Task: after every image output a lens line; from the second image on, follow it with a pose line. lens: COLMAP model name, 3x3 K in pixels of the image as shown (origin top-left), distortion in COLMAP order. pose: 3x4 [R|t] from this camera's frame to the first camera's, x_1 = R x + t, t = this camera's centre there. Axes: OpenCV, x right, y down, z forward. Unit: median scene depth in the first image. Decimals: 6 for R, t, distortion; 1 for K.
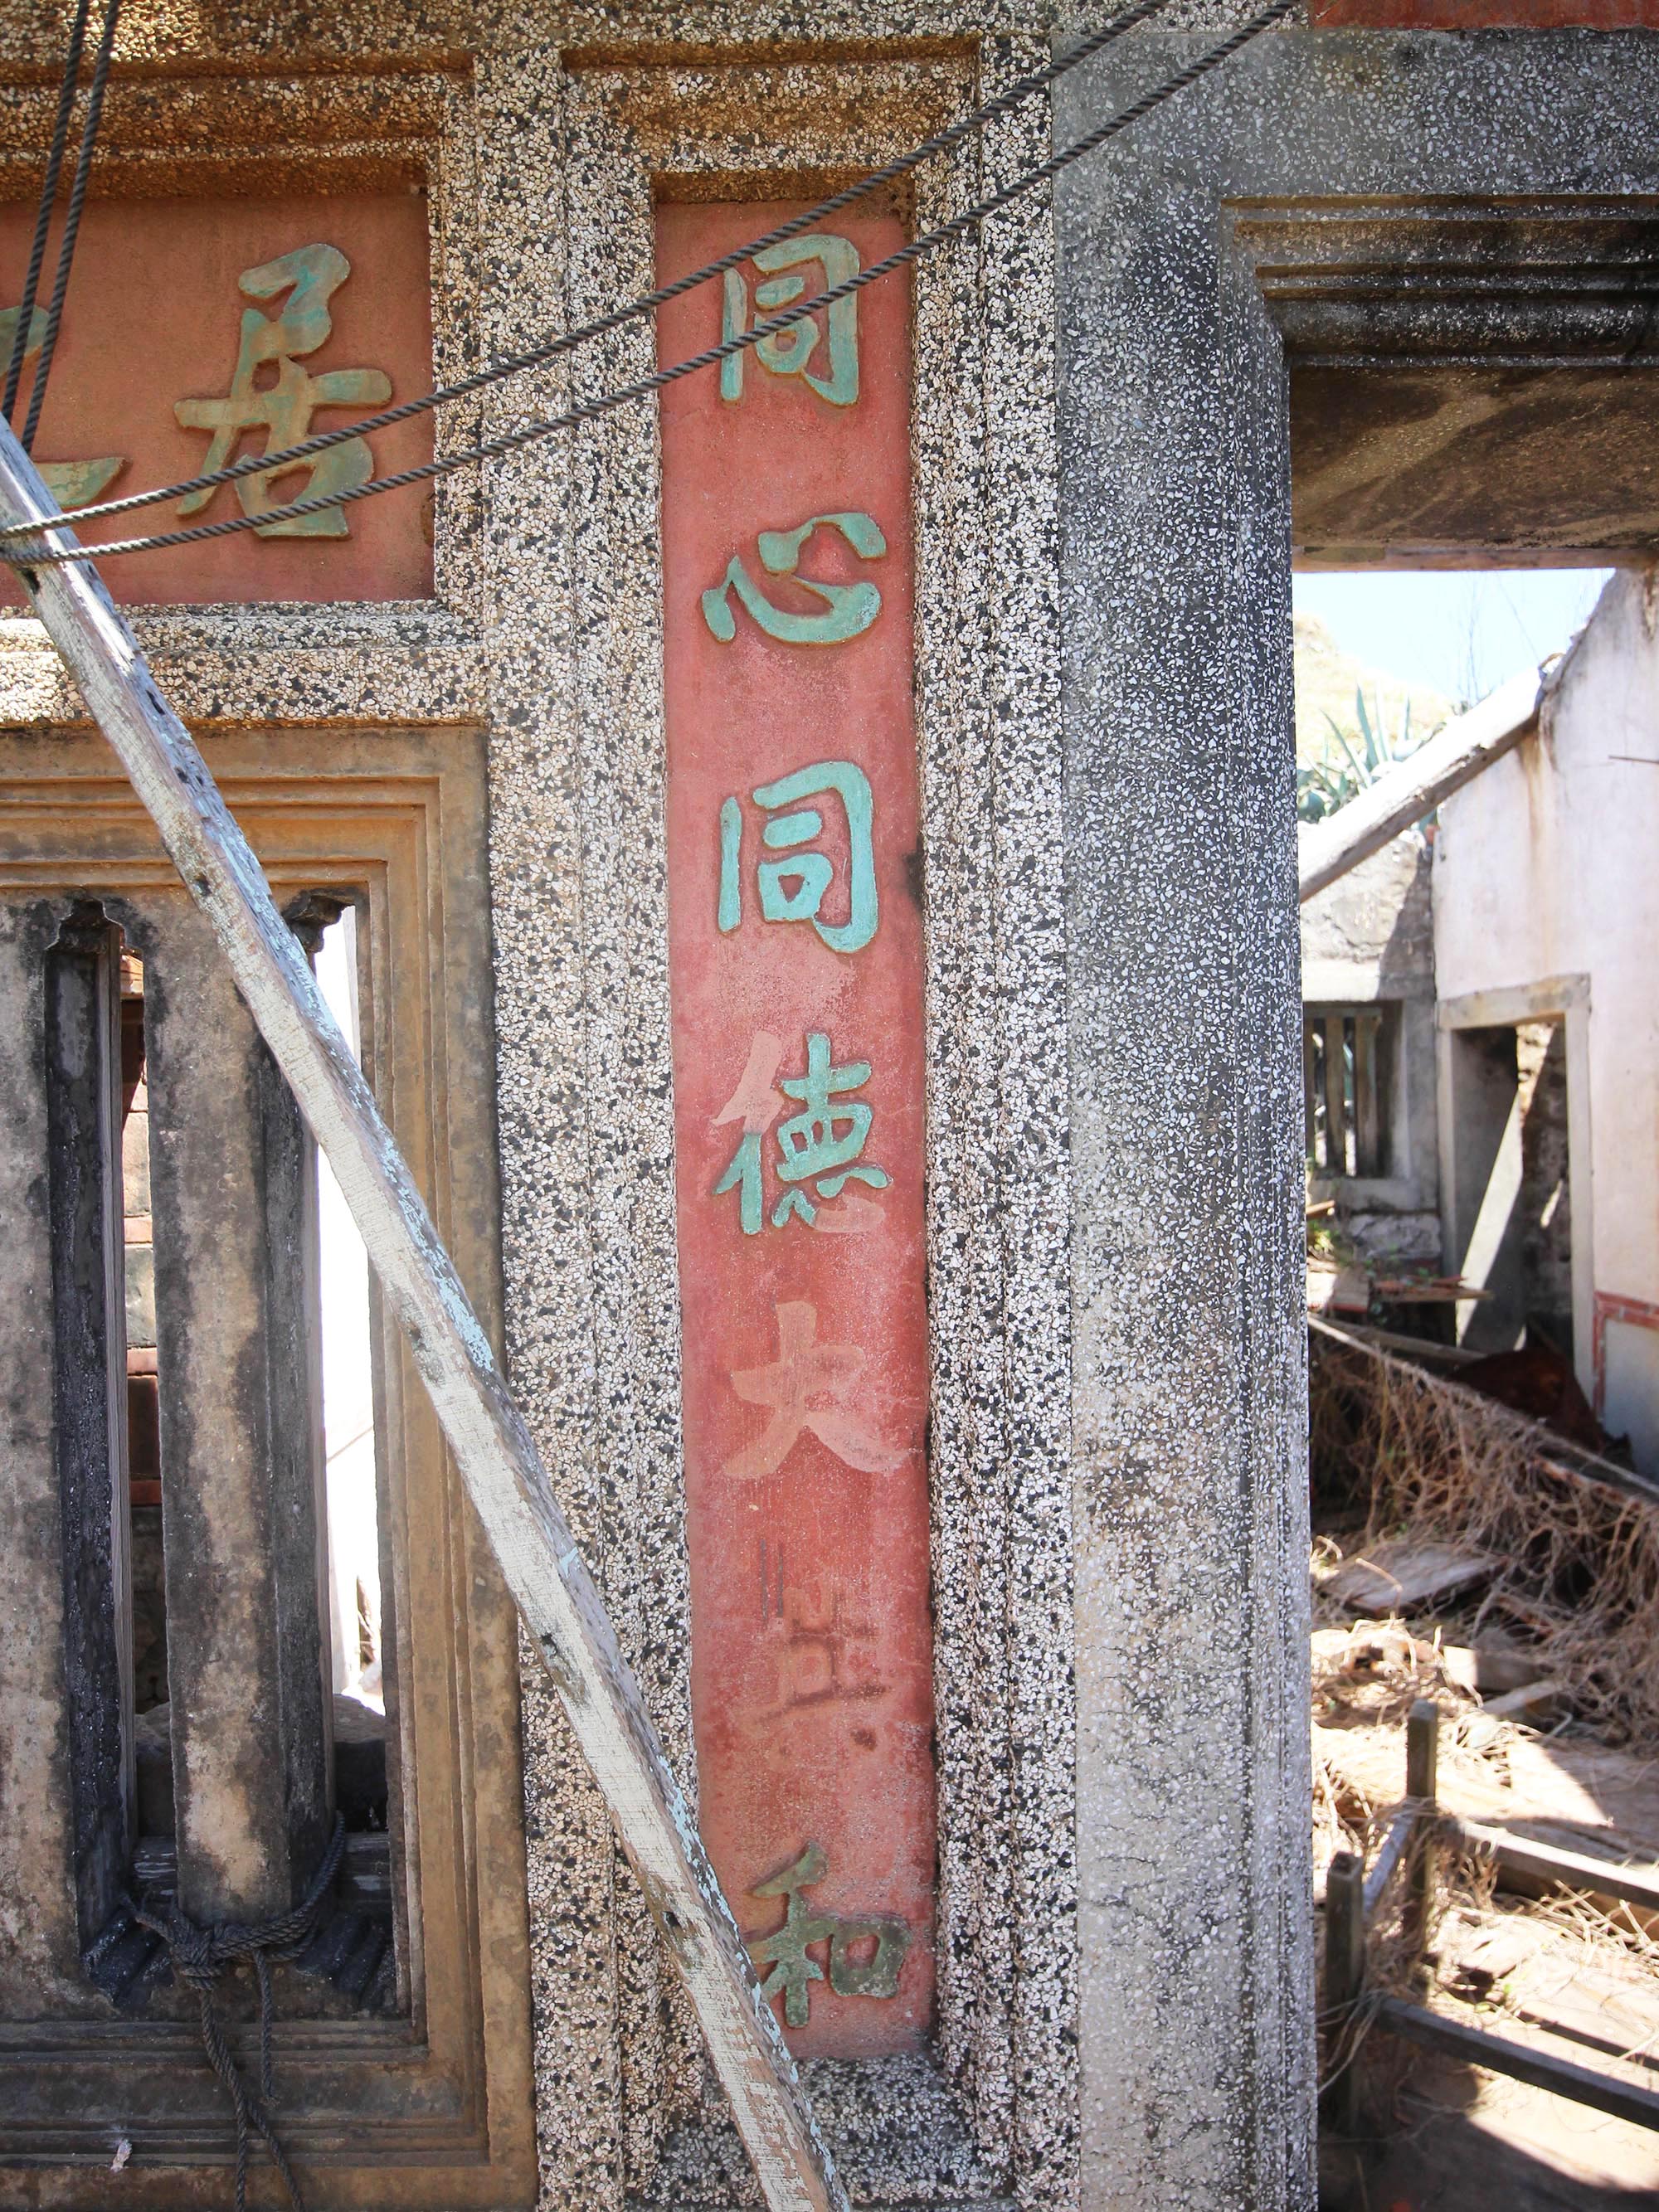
lens RADIAL K [[1414.0, 0, 829.5], [0, 1414.0, 1106.0], [0, 0, 1]] dist [-0.027041, 0.015632]
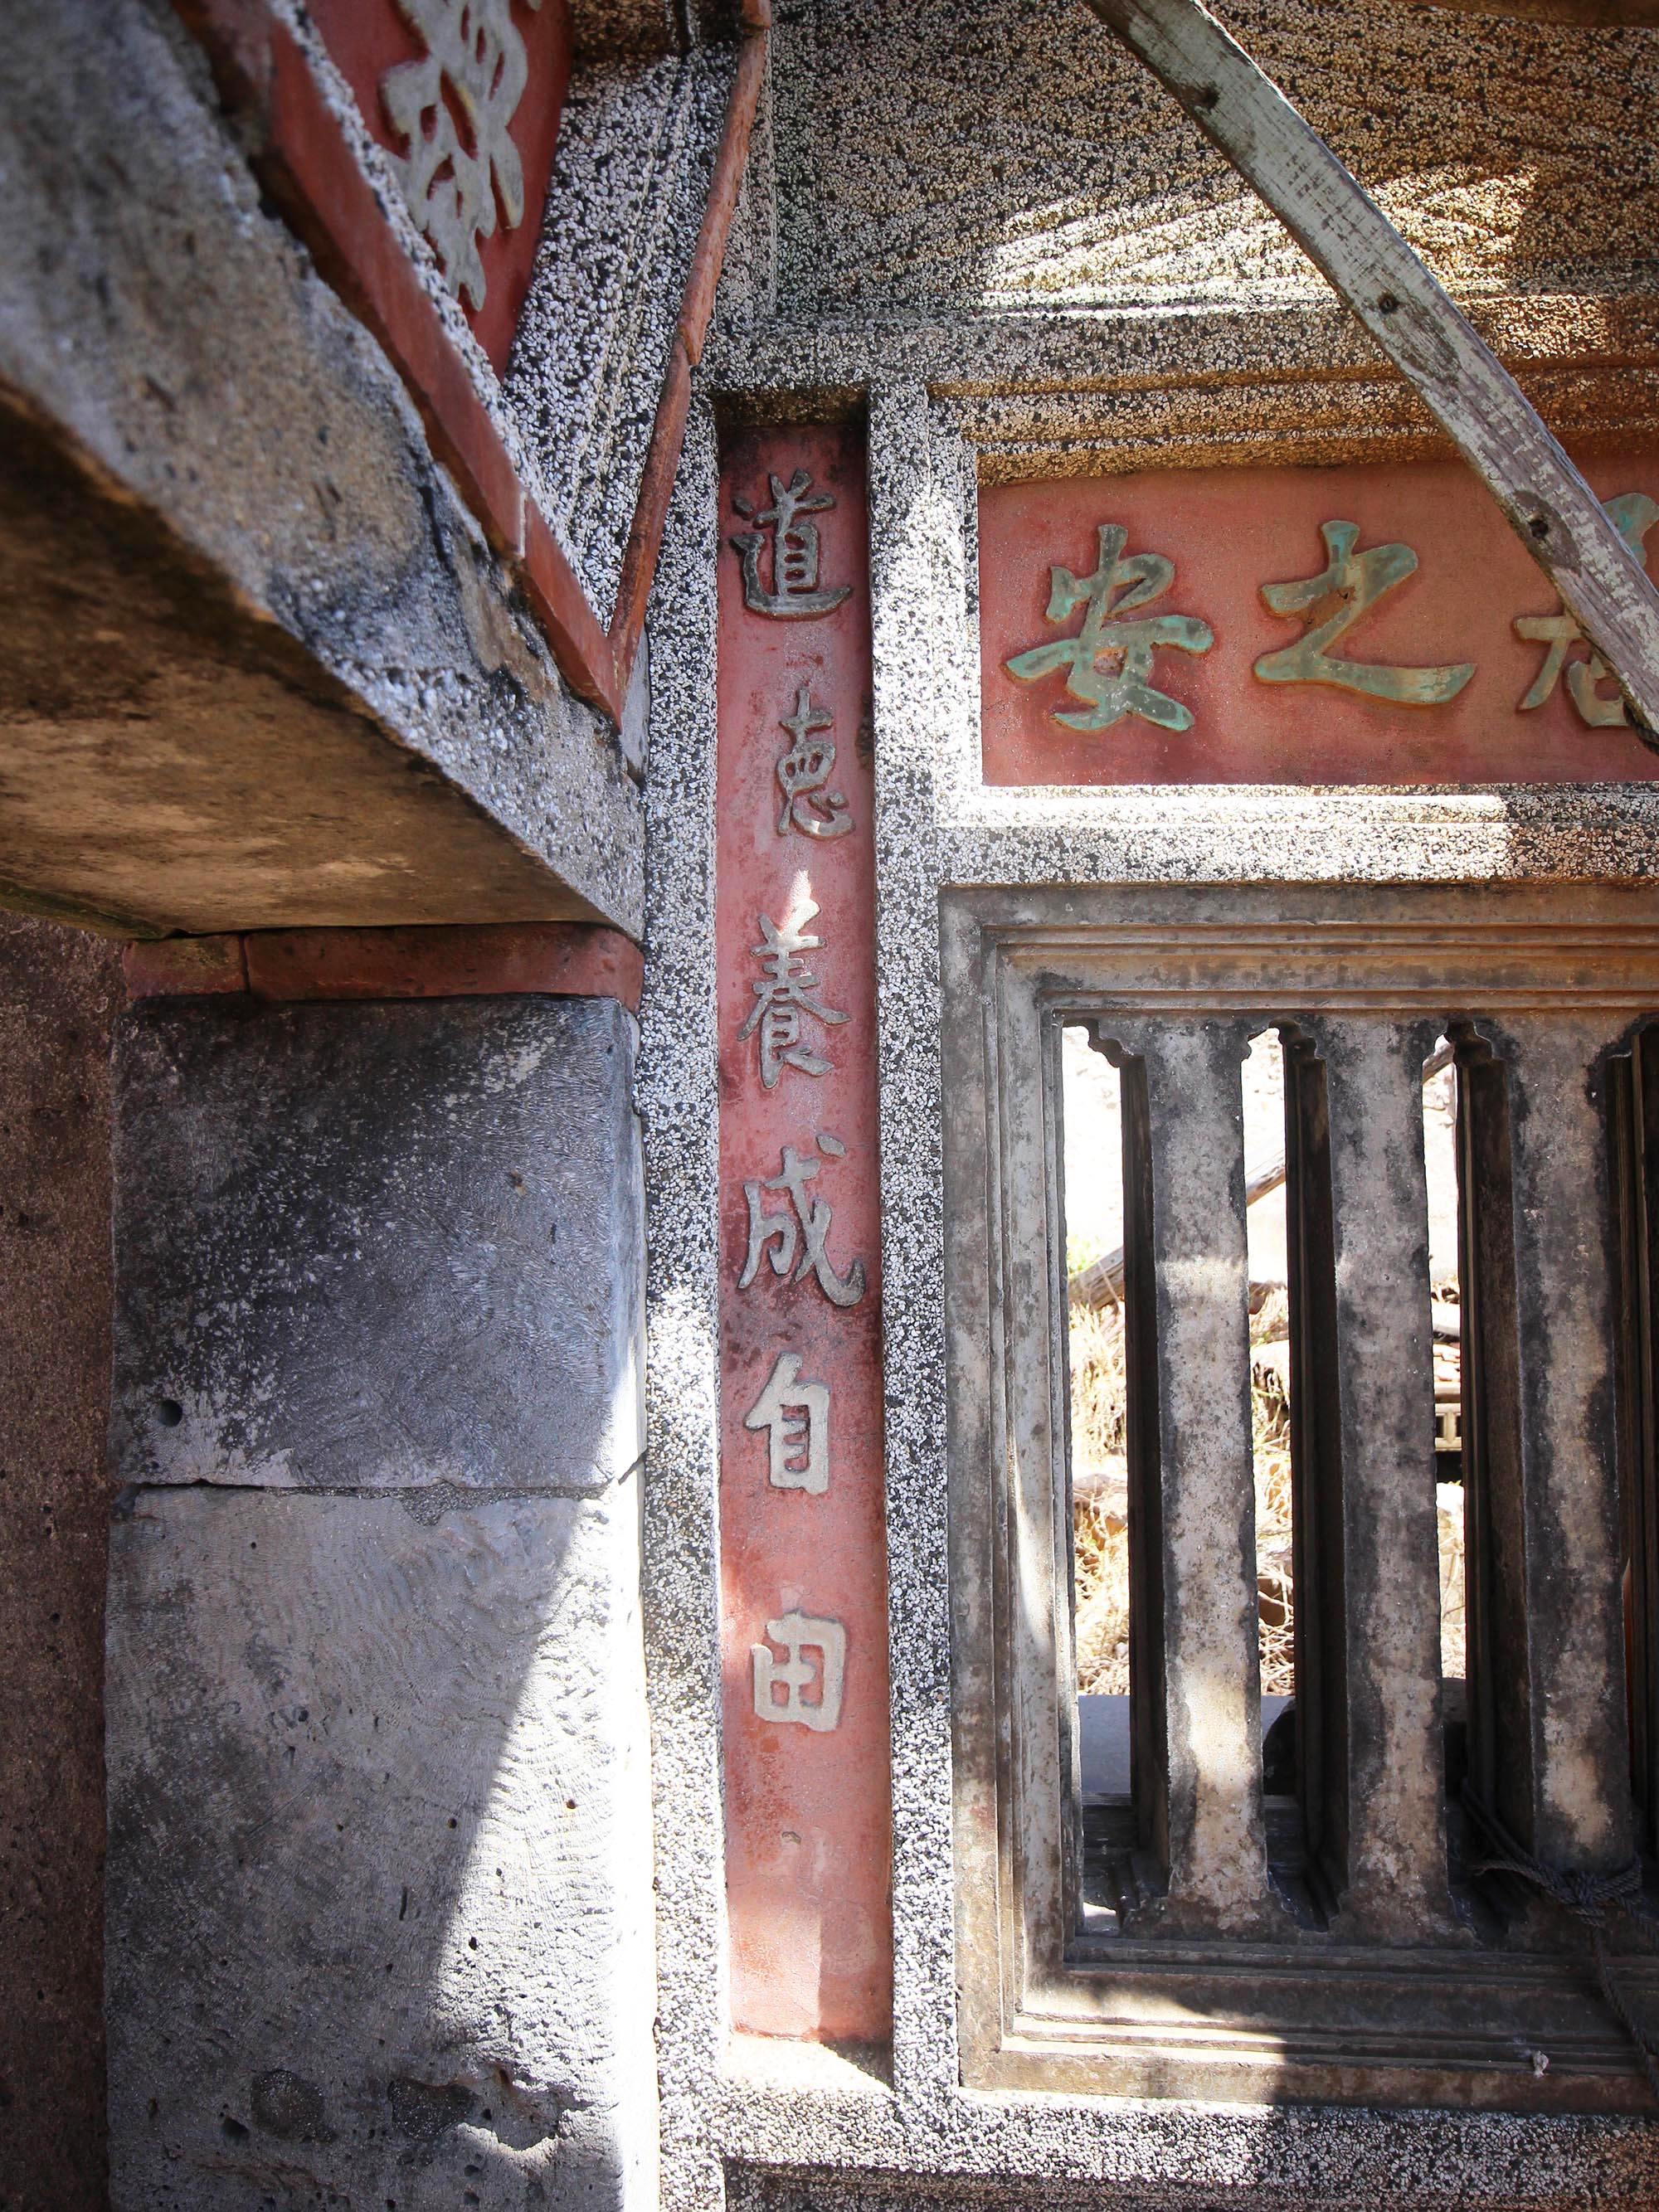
lens RADIAL K [[1247.5, 0, 874.5], [0, 1247.5, 1113.3], [0, 0, 1]] dist [-0.038635, 0.016670]
pose [[0.997351, 0.008446, -0.072251, -0.960533], [-0.010989, 0.999332, -0.034867, -0.021933], [0.071908, 0.035569, 0.996777, -0.110462]]
